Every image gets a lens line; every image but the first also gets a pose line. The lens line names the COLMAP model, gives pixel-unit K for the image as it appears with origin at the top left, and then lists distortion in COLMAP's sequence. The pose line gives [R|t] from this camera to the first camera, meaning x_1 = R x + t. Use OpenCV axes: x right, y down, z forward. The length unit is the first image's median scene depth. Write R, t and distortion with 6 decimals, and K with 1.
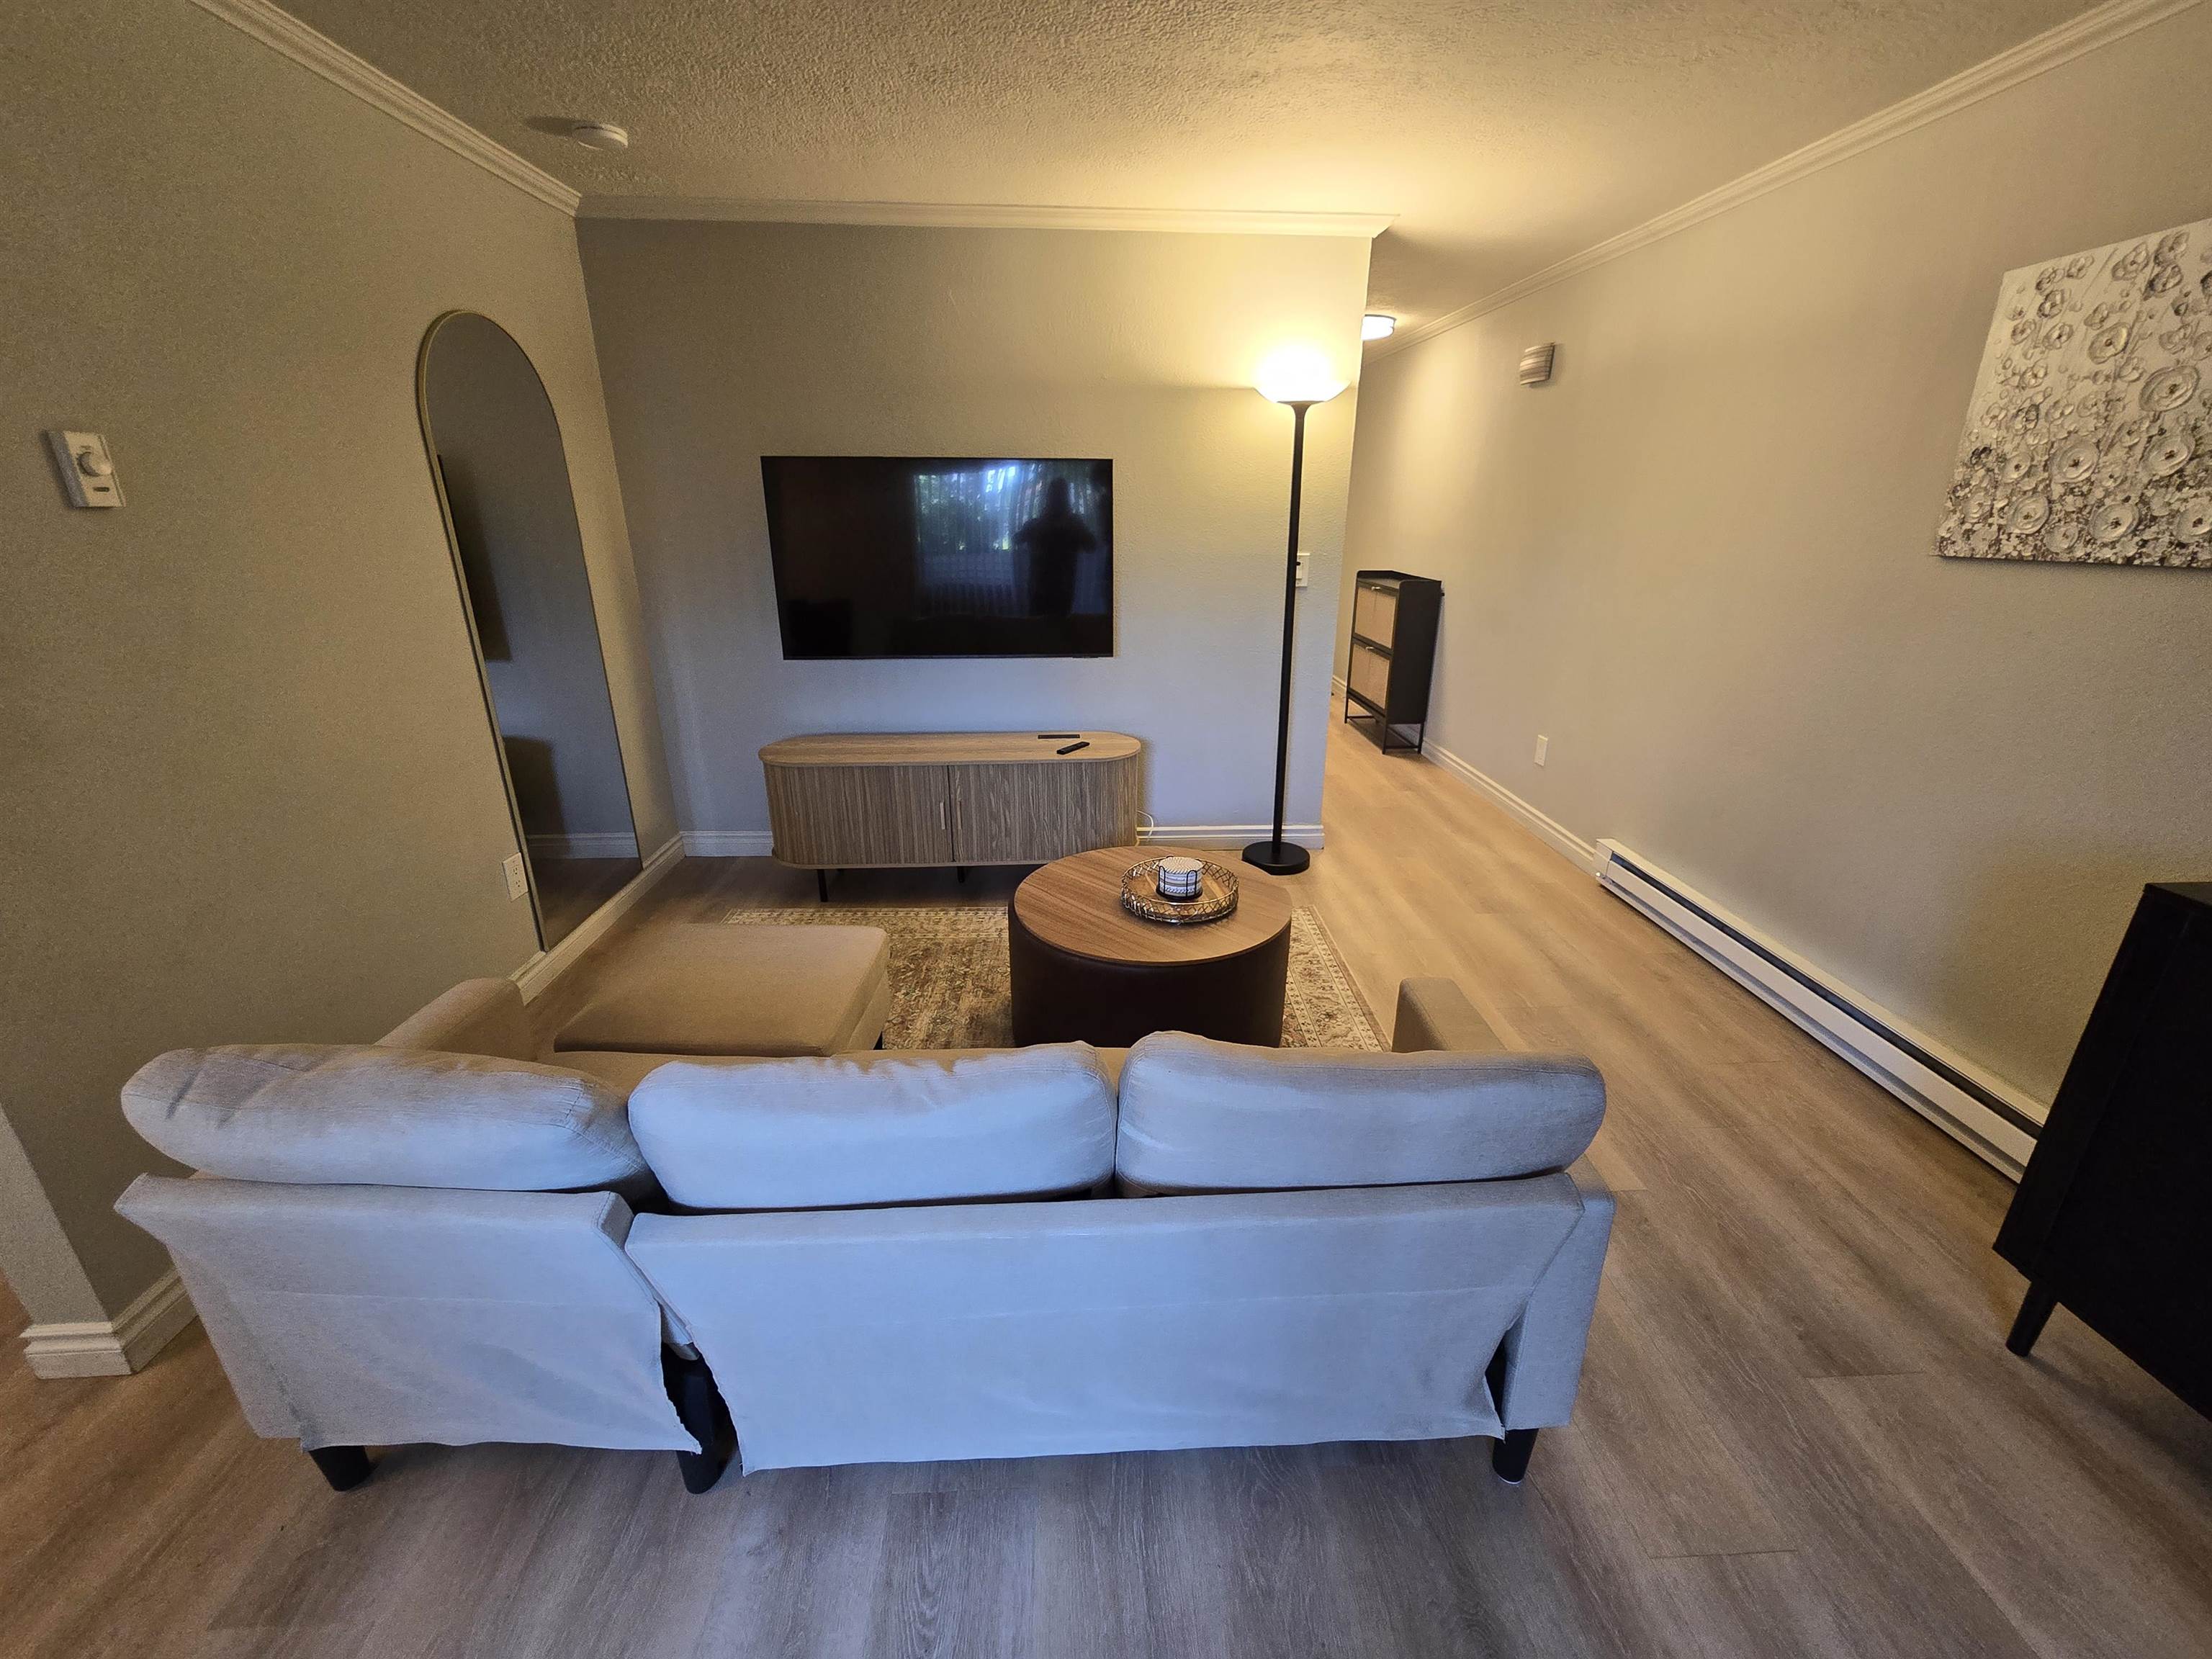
lens RADIAL K [[905.7, 0, 1123.0], [0, 905.7, 829.9], [0, 0, 1]] dist [-0.007650, 0.002675]
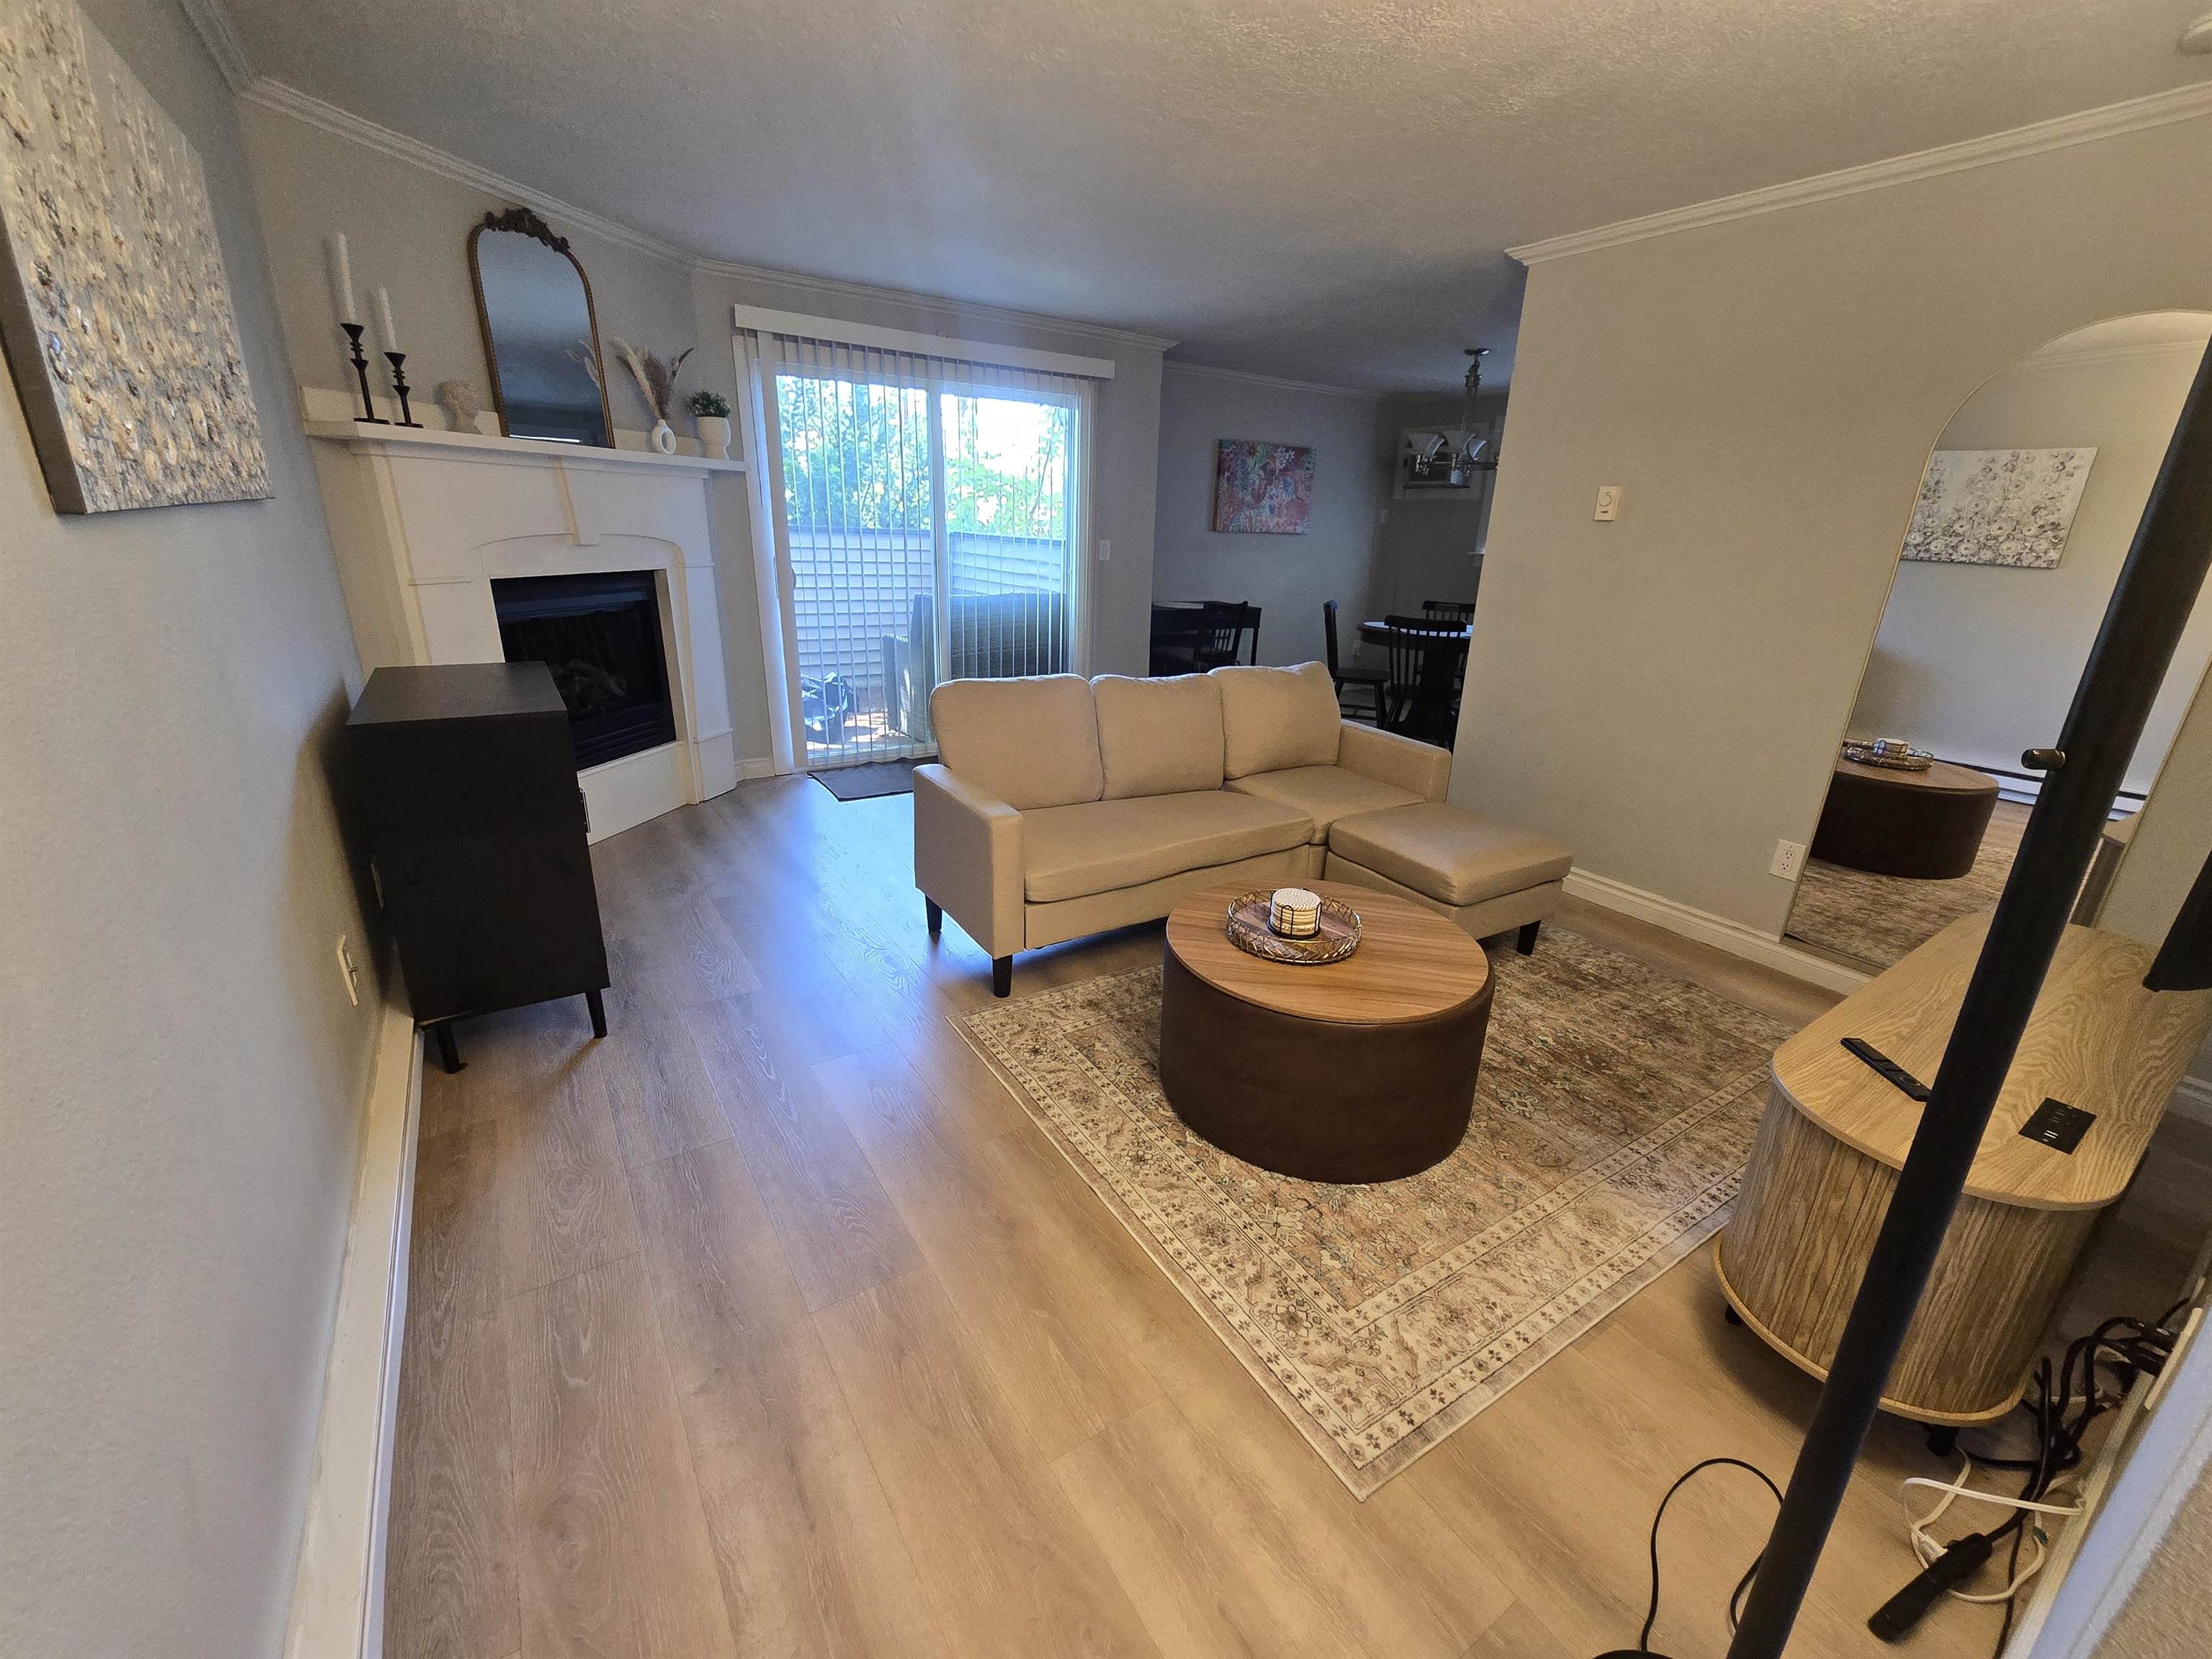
lens RADIAL K [[905.7, 0, 1112.3], [0, 905.7, 830.2], [0, 0, 1]] dist [-0.007650, 0.002675]
pose [[-0.861344, 0.128641, -0.491465, 0.760946], [-0.213795, 0.785782, 0.580378, -0.577304], [0.460845, 0.604978, -0.649326, 1.710889]]
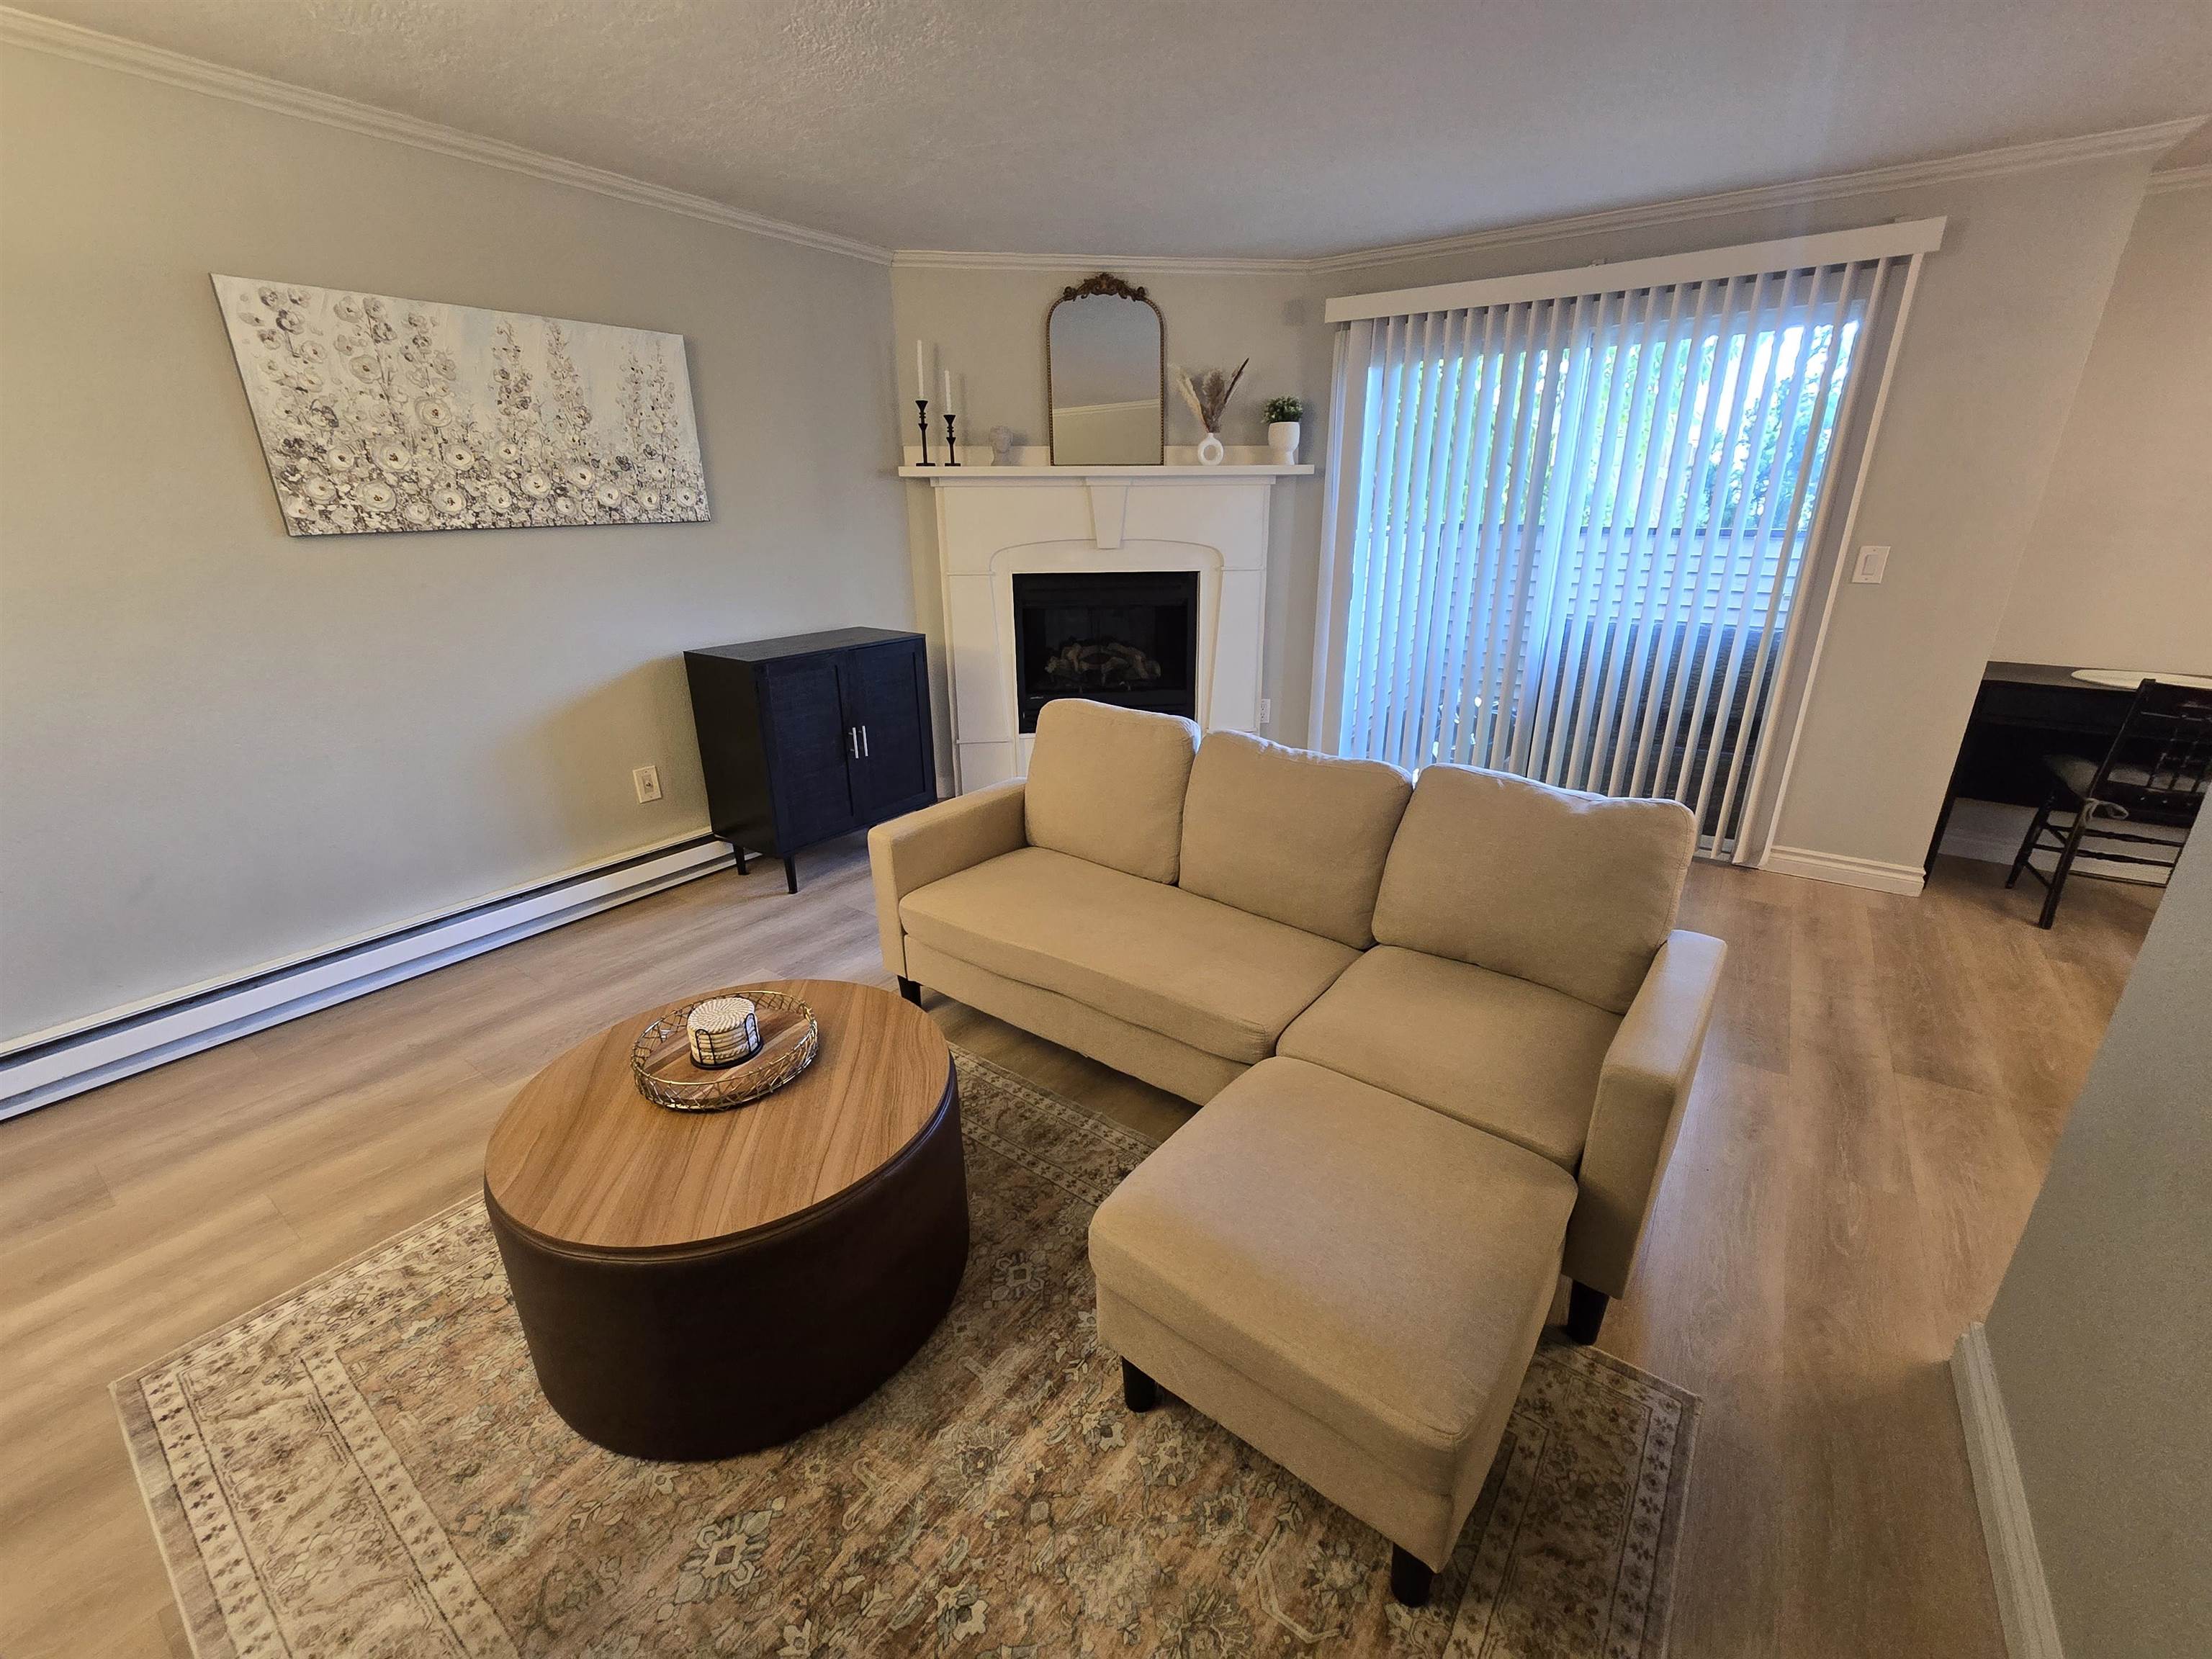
lens RADIAL K [[905.7, 0, 1113.2], [0, 905.7, 827.1], [0, 0, 1]] dist [-0.007650, 0.002675]
pose [[-0.781514, -0.214613, 0.585813, -0.633725], [0.214923, 0.788886, 0.575732, -0.474513], [-0.585699, 0.575847, -0.570400, 1.336636]]
